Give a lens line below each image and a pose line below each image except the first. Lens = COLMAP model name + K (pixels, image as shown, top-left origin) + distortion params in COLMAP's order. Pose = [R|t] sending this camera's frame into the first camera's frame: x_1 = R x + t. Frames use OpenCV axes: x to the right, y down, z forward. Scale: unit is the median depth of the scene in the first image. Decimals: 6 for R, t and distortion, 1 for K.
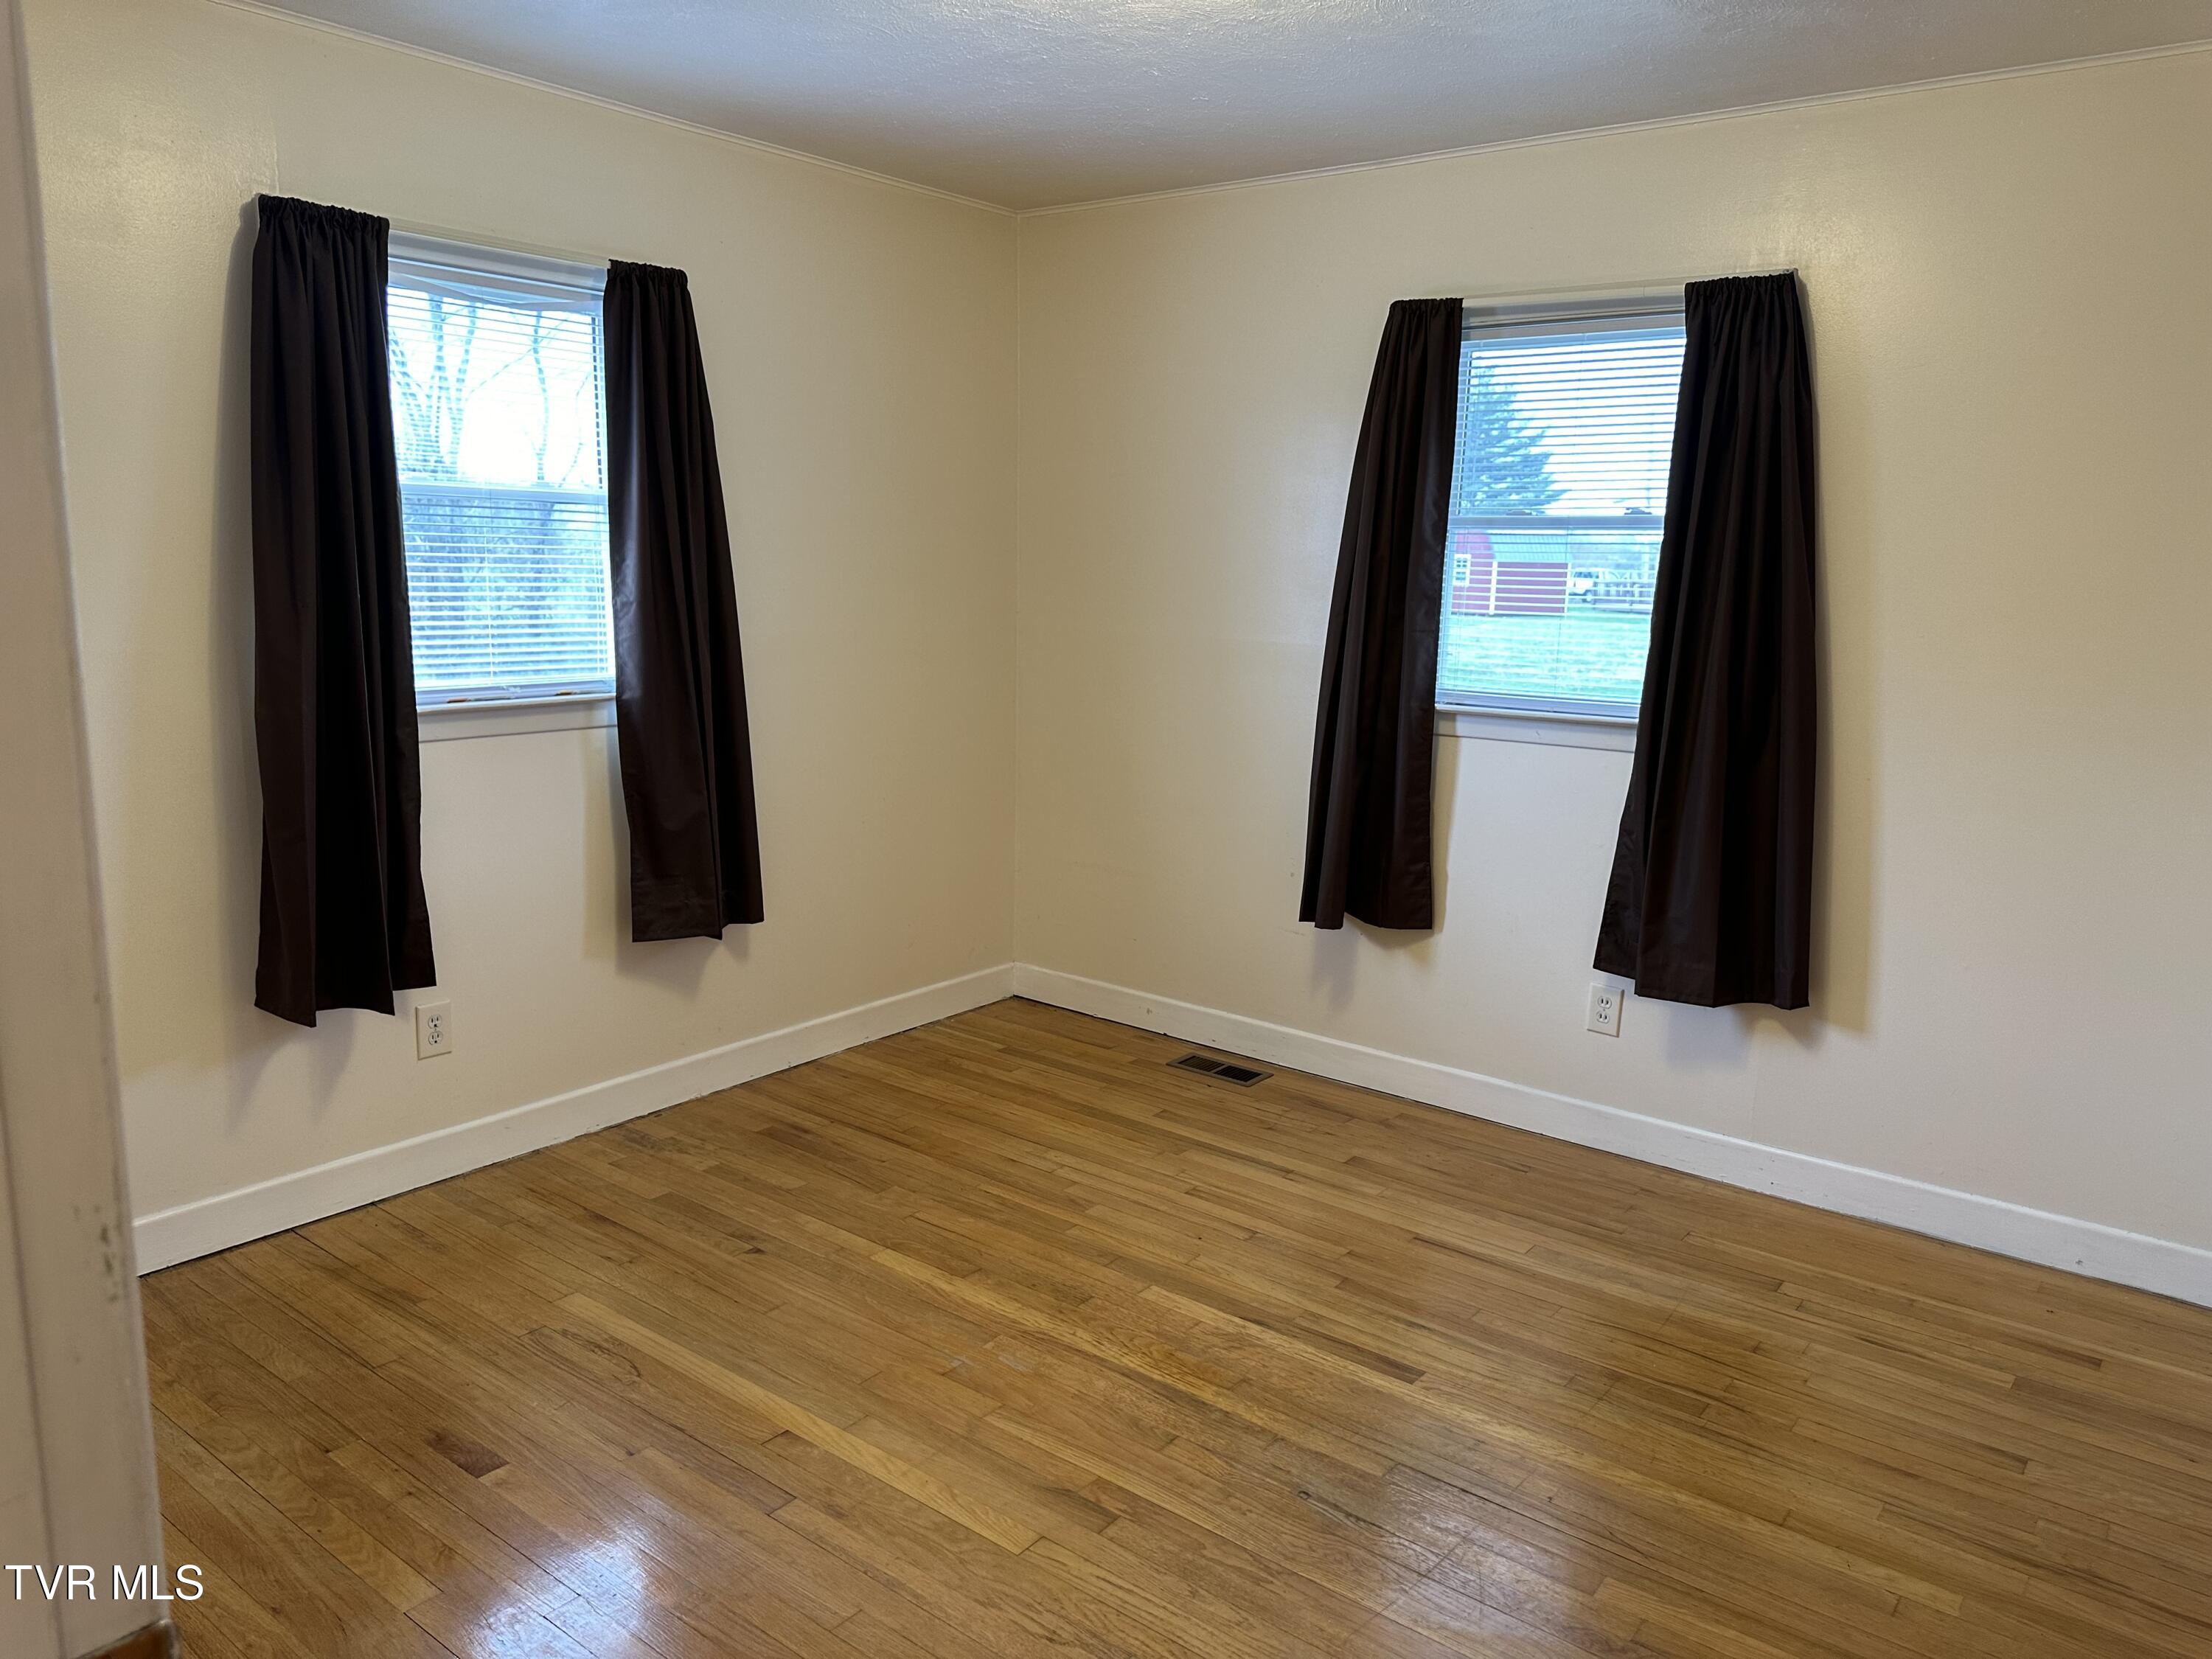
lens RADIAL K [[1568.6, 0, 1128.1], [0, 1568.6, 841.1], [0, 0, 1]] dist [0.063501, -0.083541]
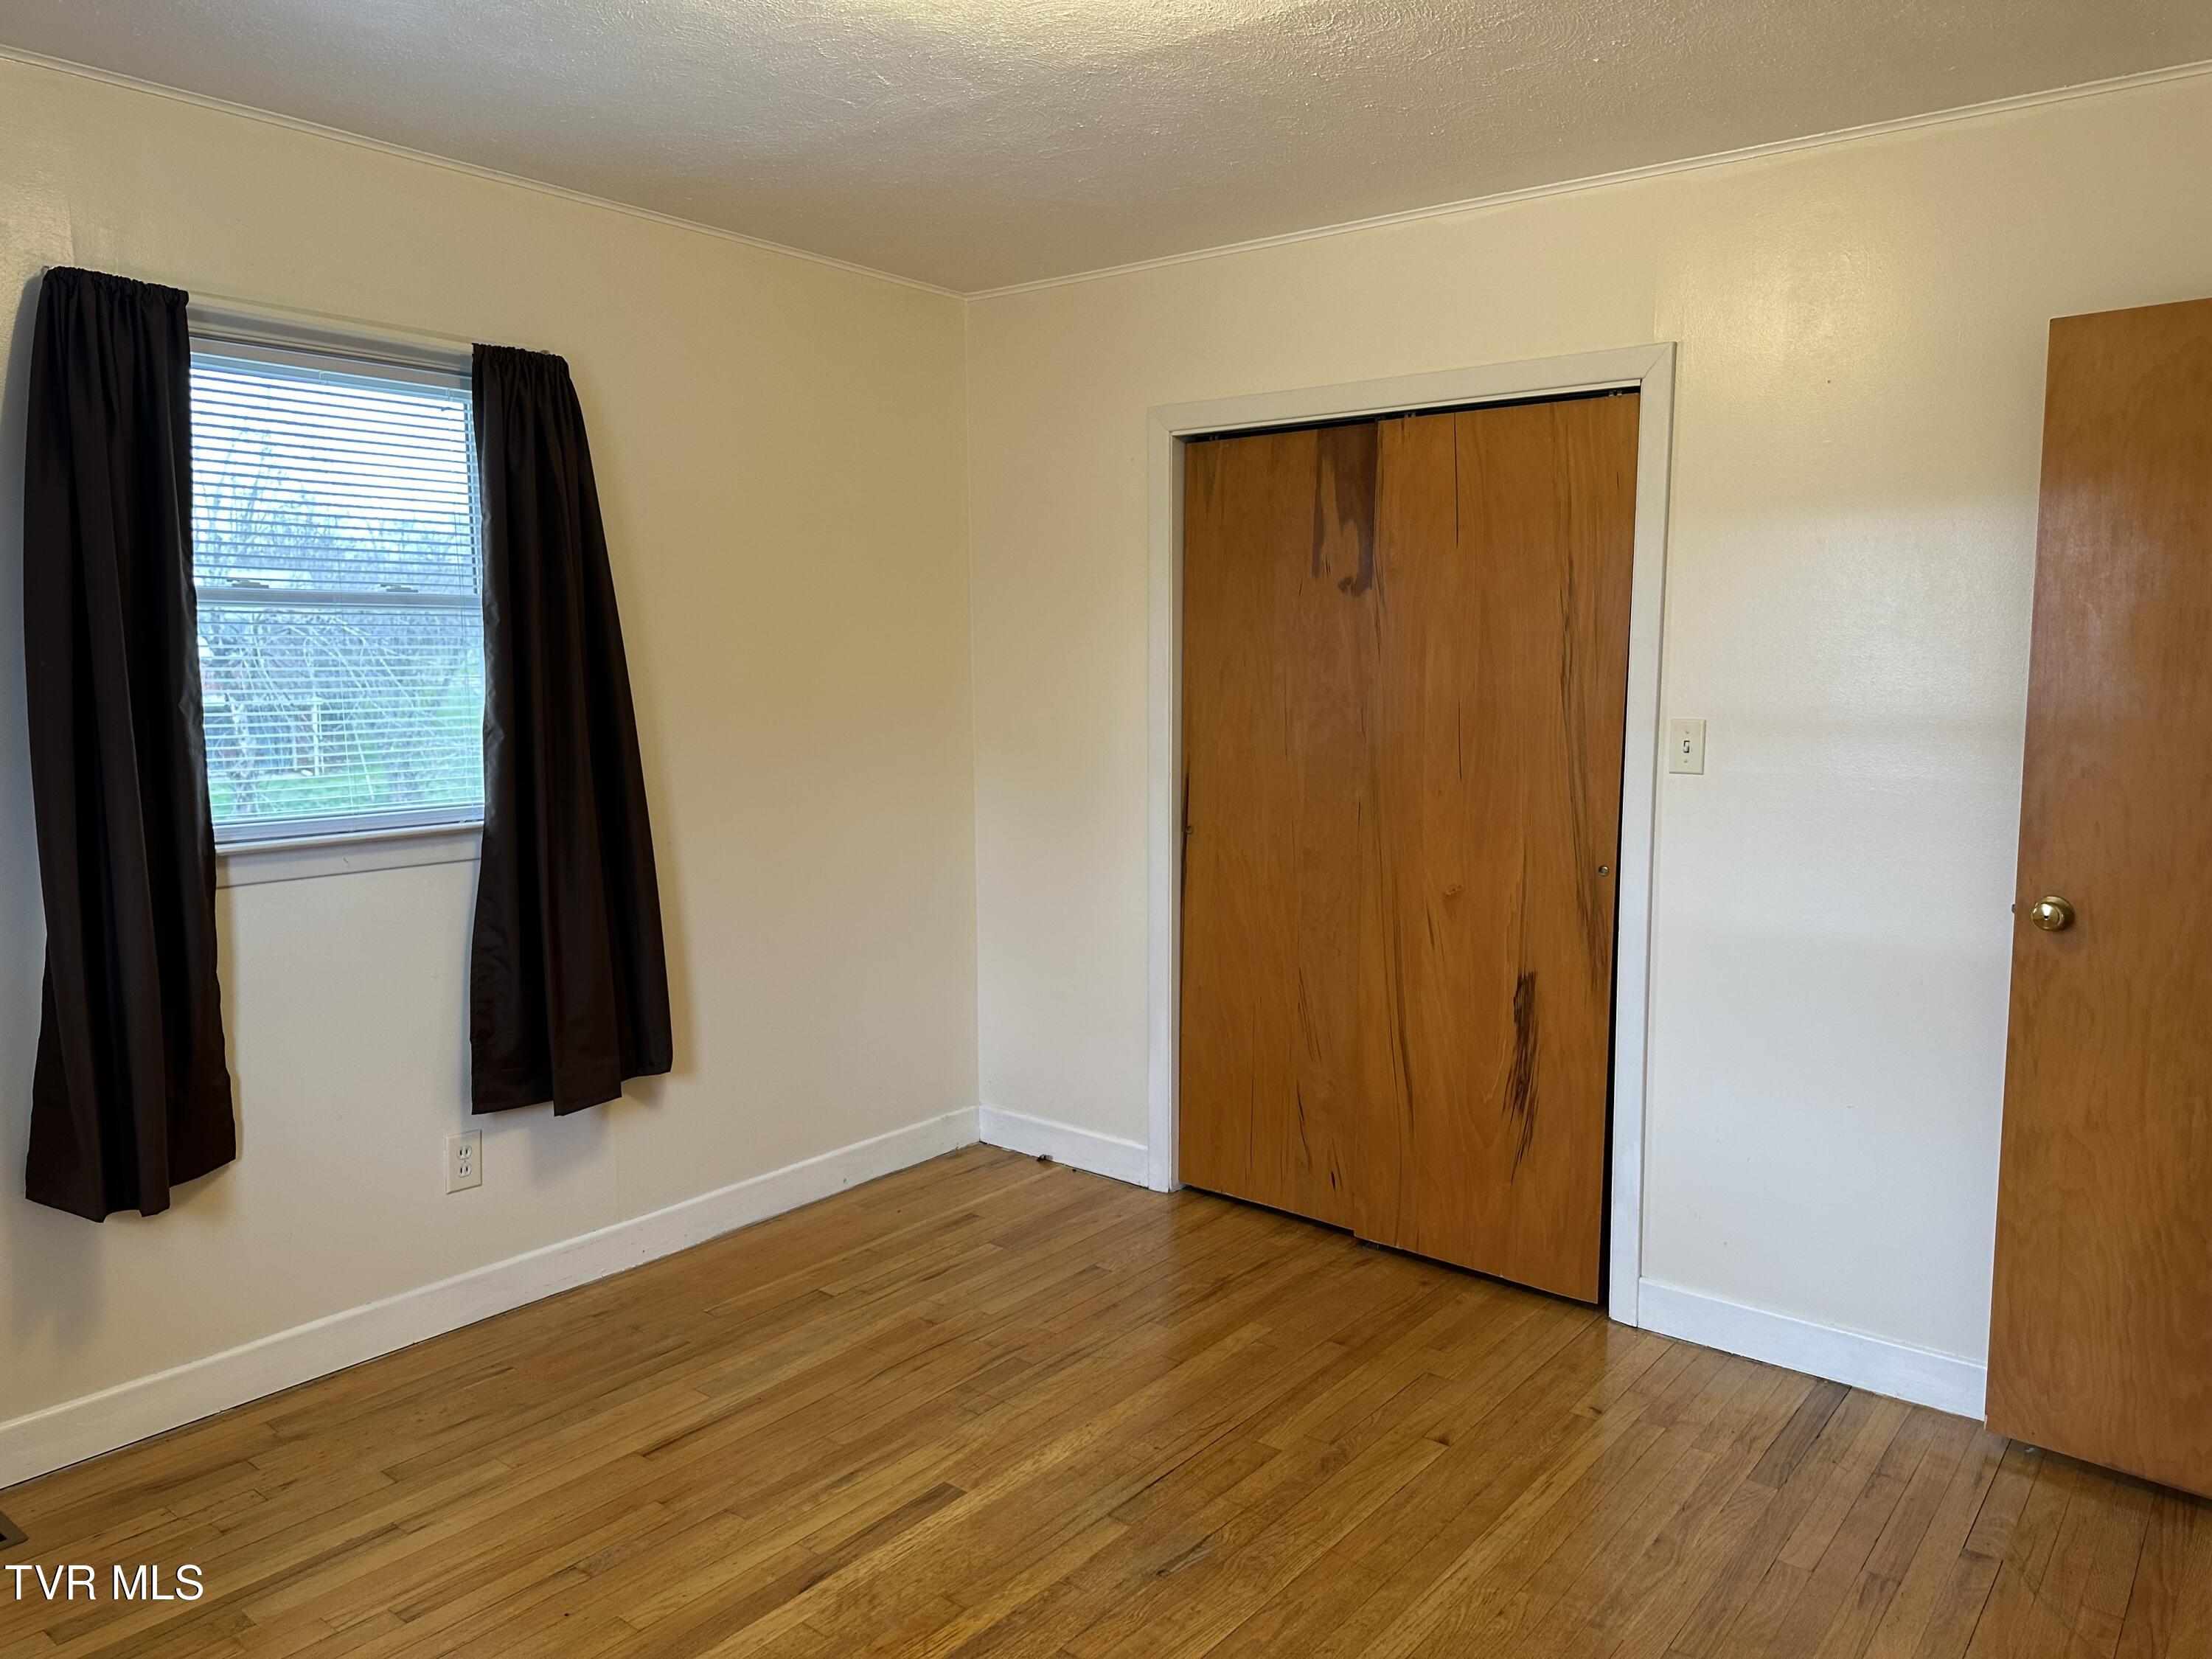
lens RADIAL K [[1568.6, 0, 1120.8], [0, 1568.6, 823.4], [0, 0, 1]] dist [0.063501, -0.083541]
pose [[-0.001920, -0.130735, 0.991415, -0.584149], [0.183081, 0.974614, 0.128874, -0.130090], [-0.983096, 0.181757, 0.022064, 0.654634]]
